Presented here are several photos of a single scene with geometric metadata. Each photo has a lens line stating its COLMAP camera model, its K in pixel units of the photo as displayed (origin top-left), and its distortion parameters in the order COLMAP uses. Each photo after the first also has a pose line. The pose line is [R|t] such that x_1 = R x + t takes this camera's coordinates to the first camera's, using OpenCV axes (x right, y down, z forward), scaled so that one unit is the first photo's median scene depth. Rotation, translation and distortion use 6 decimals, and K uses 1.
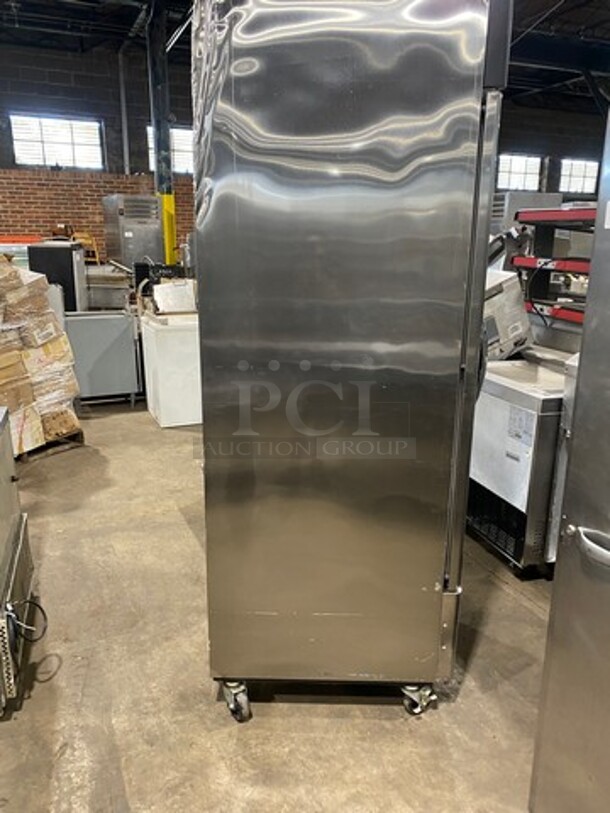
lens RADIAL K [[613.6, 0, 304.9], [0, 613.6, 406.6], [0, 0, 1]] dist [0.003195, 0.001878]
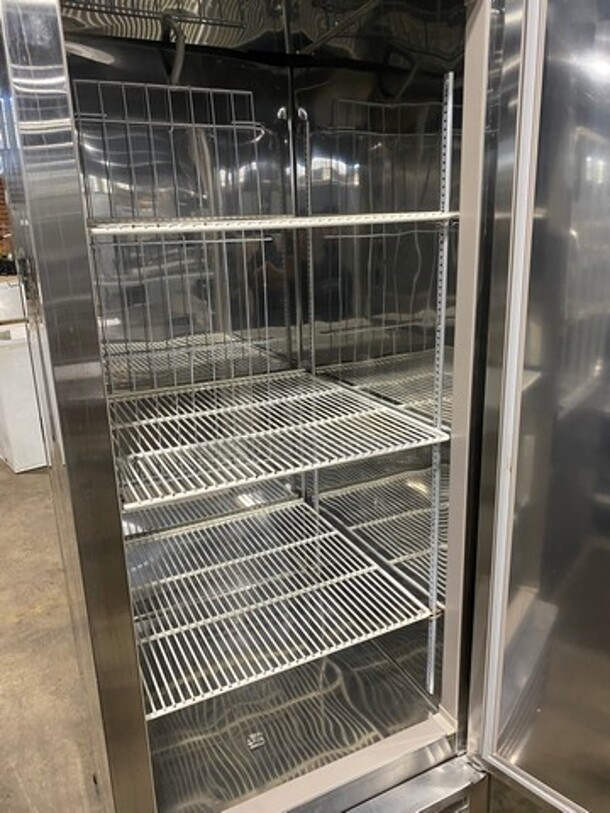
lens RADIAL K [[613.6, 0, 305.9], [0, 613.6, 406.1], [0, 0, 1]] dist [0.003195, 0.001878]
pose [[0.962975, -0.107066, 0.247420, -0.073841], [0.101958, 0.994228, 0.033405, -0.041269], [-0.249568, -0.006942, 0.968332, 0.194194]]
